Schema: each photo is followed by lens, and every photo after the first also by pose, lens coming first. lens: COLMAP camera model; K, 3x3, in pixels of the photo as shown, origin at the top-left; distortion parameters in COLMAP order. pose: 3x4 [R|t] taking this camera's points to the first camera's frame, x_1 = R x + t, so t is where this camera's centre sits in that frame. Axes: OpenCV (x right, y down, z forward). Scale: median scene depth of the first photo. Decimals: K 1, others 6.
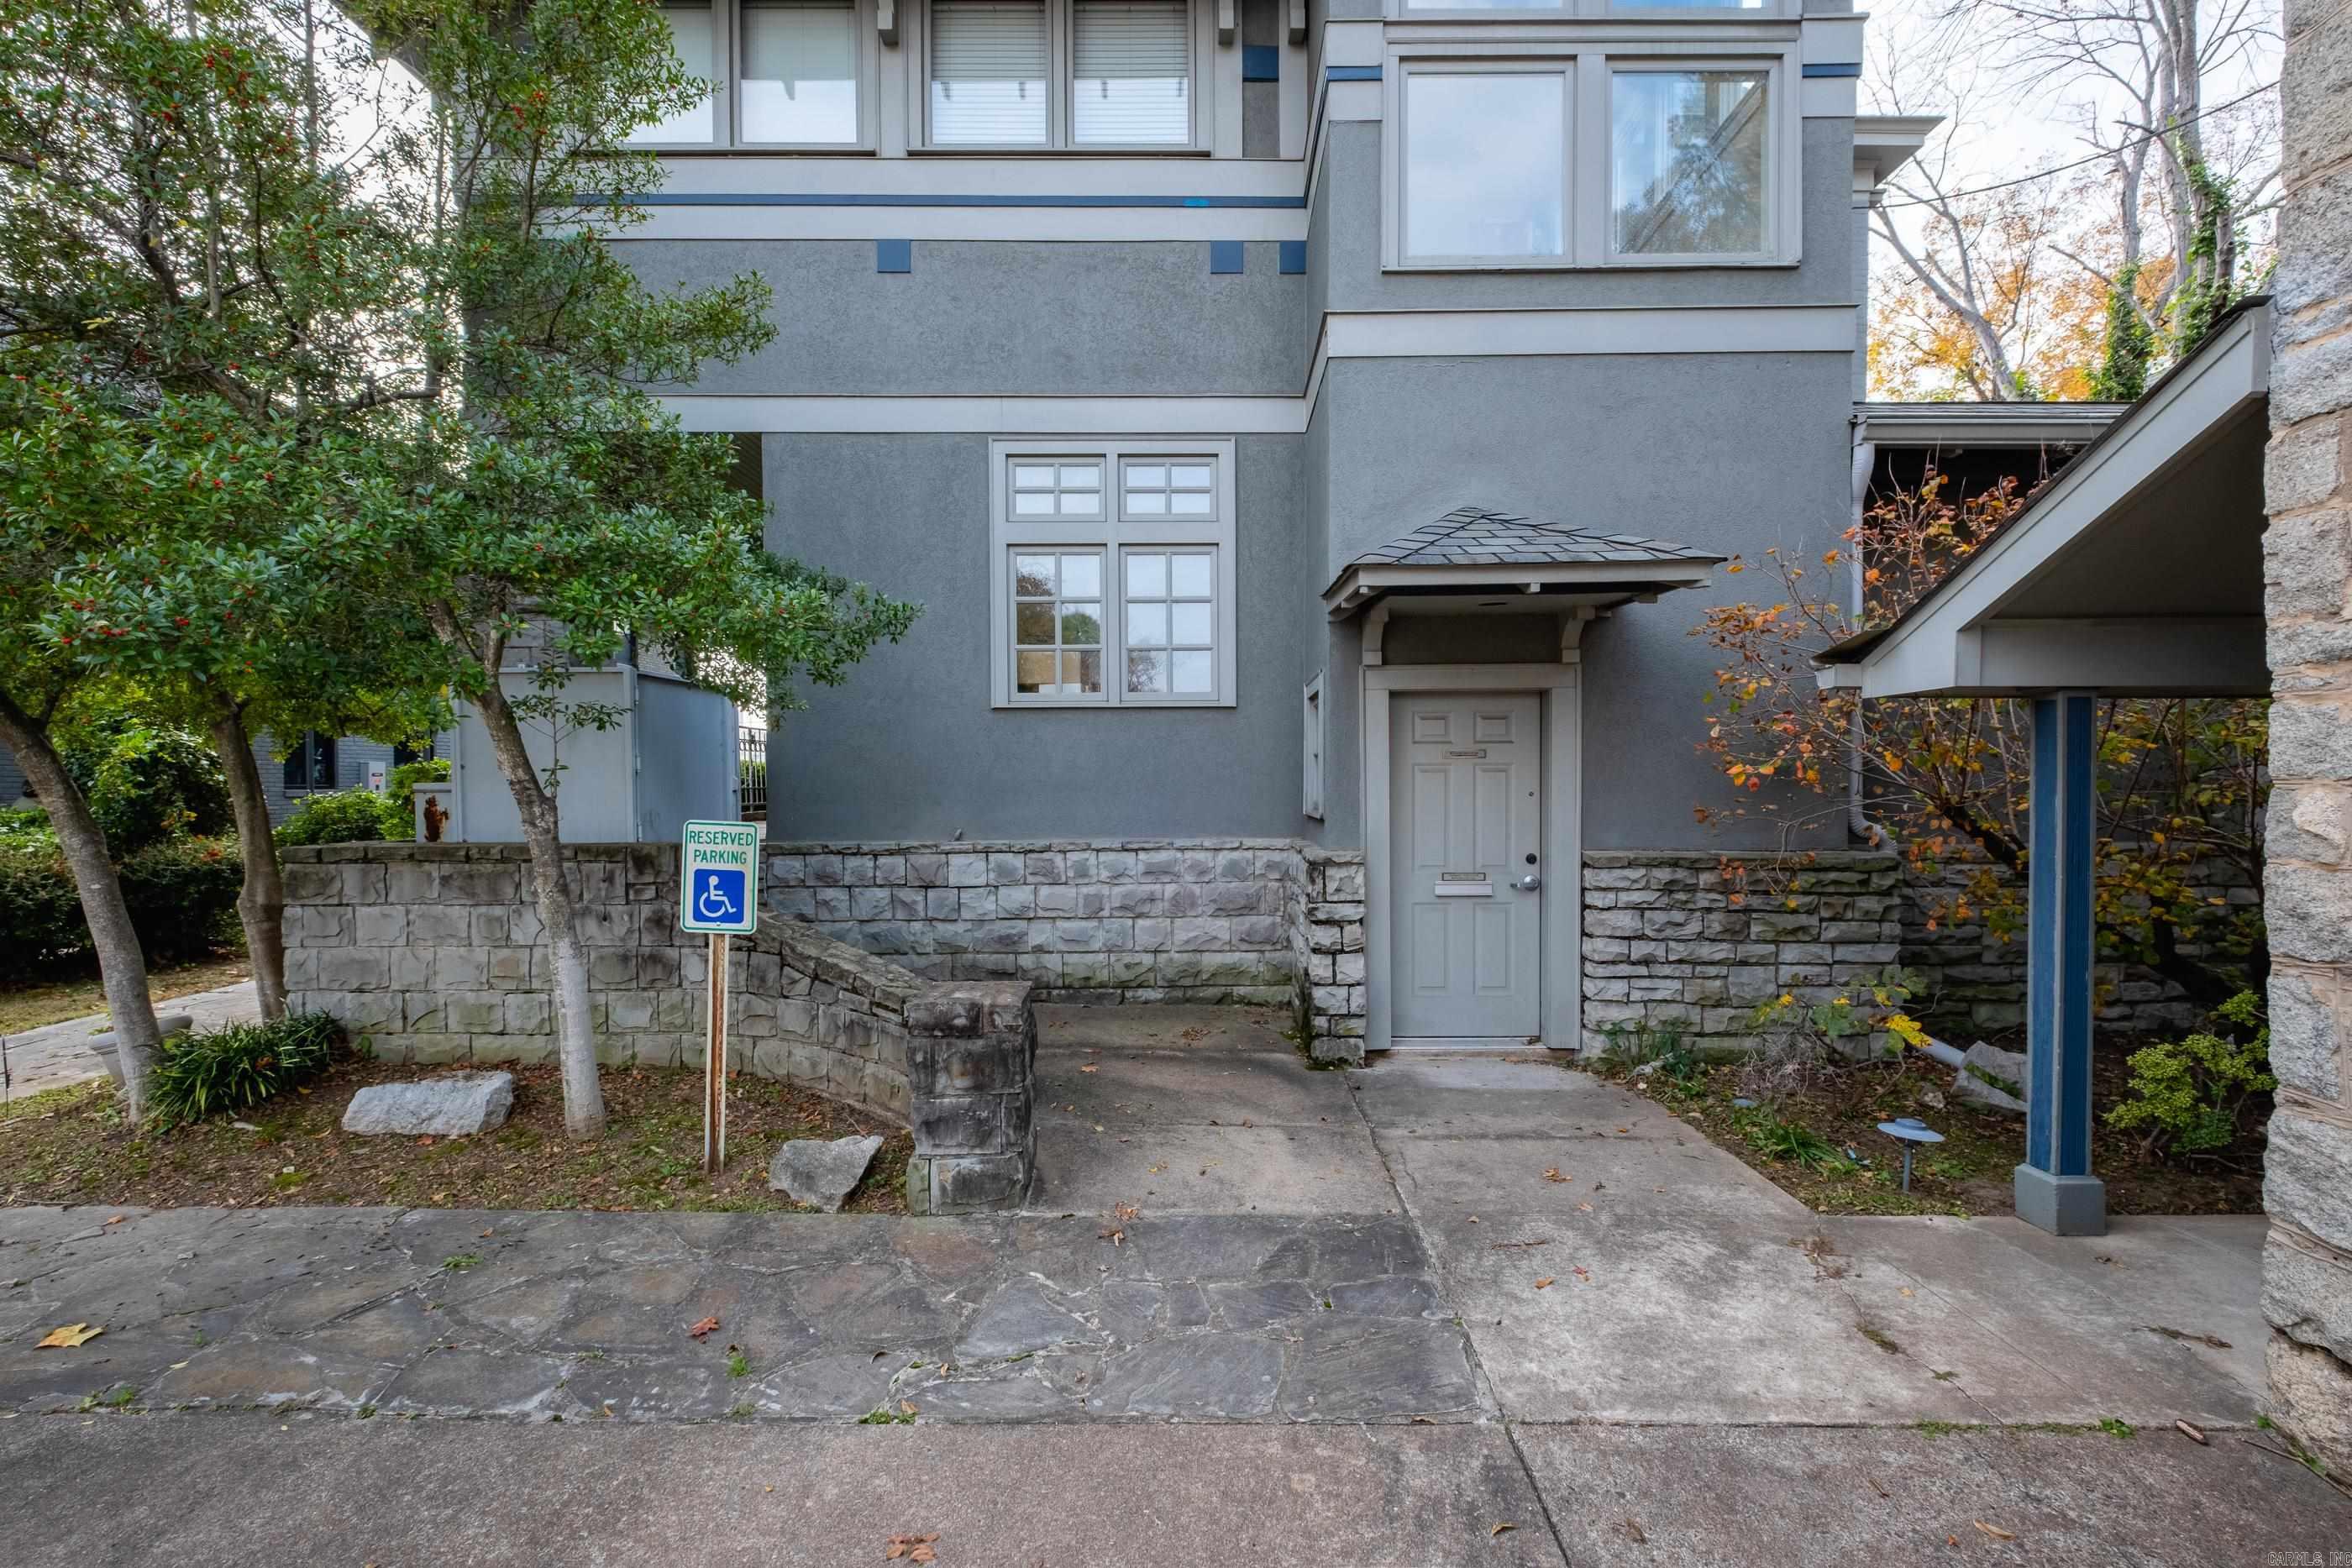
lens RADIAL K [[1031.5, 0, 1180.4], [0, 1031.5, 797.8], [0, 0, 1]] dist [0.003176, 0.000175]
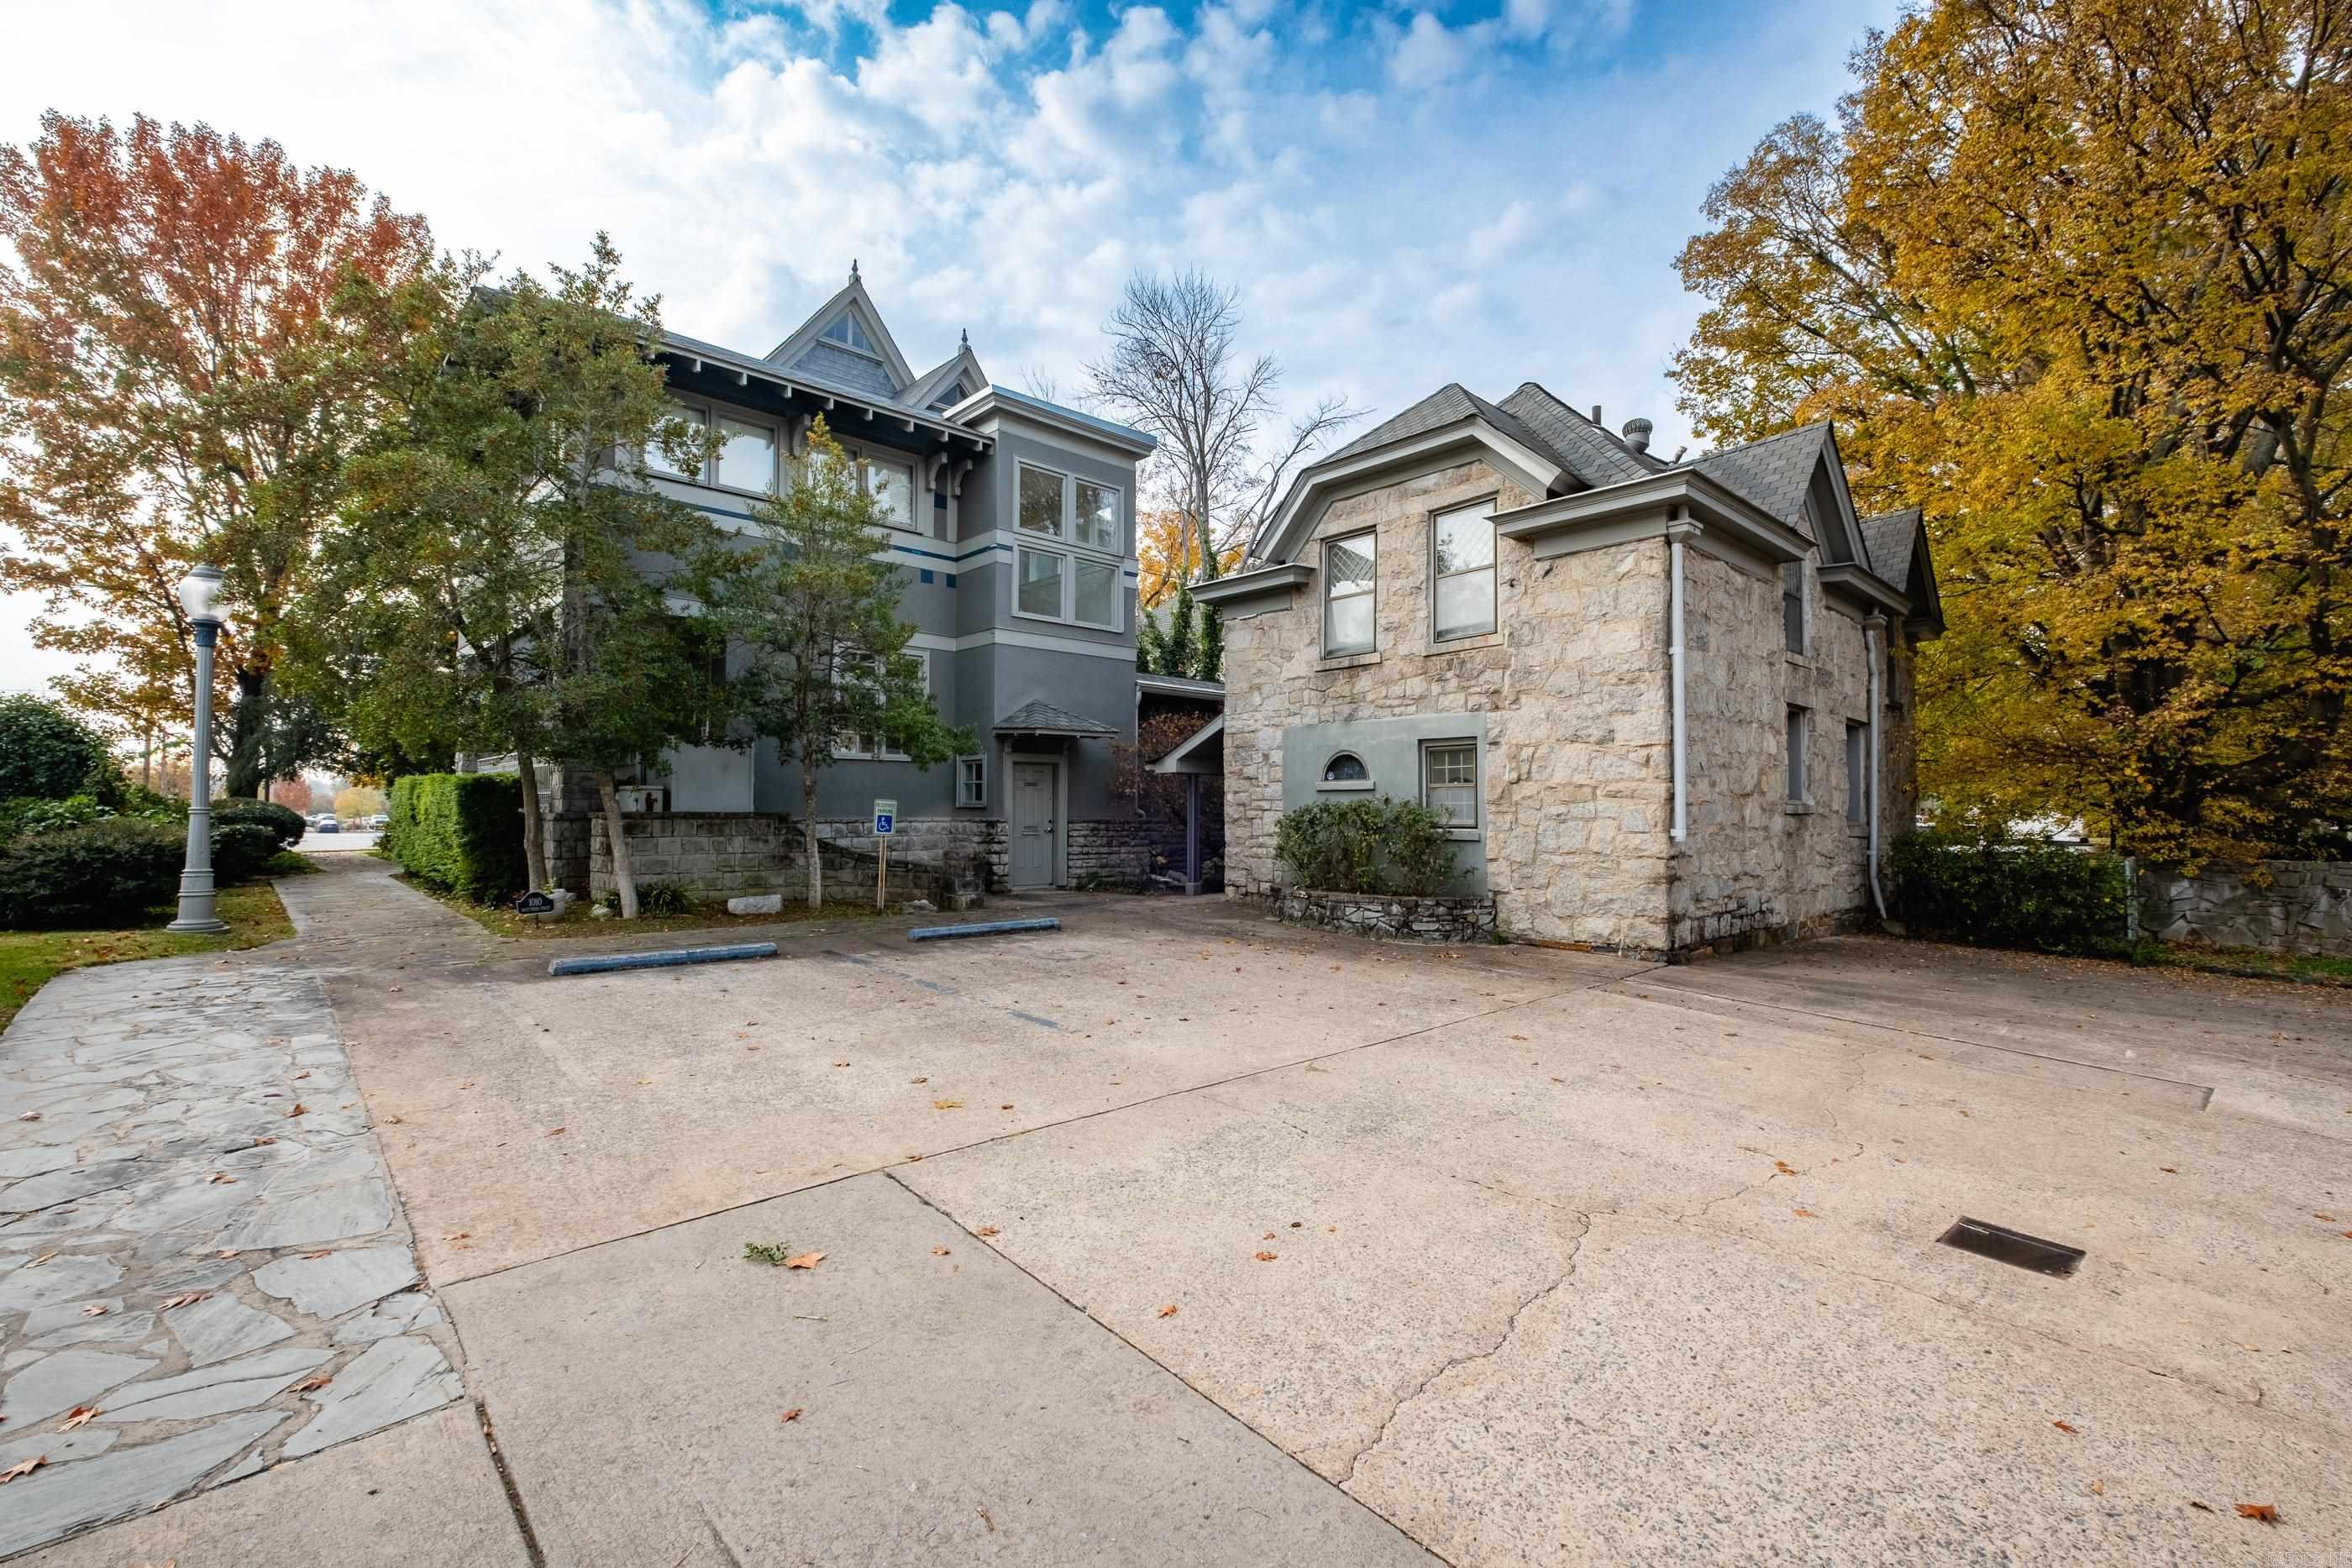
lens RADIAL K [[974.6, 0, 1176.0], [0, 974.6, 784.0], [0, 0, 1]] dist [-0.000034, -0.000003]
pose [[0.733516, 0.025510, 0.679193, -1.326721], [0.004660, 0.999083, -0.042558, 0.076272], [-0.679656, 0.034382, 0.732724, -1.307715]]
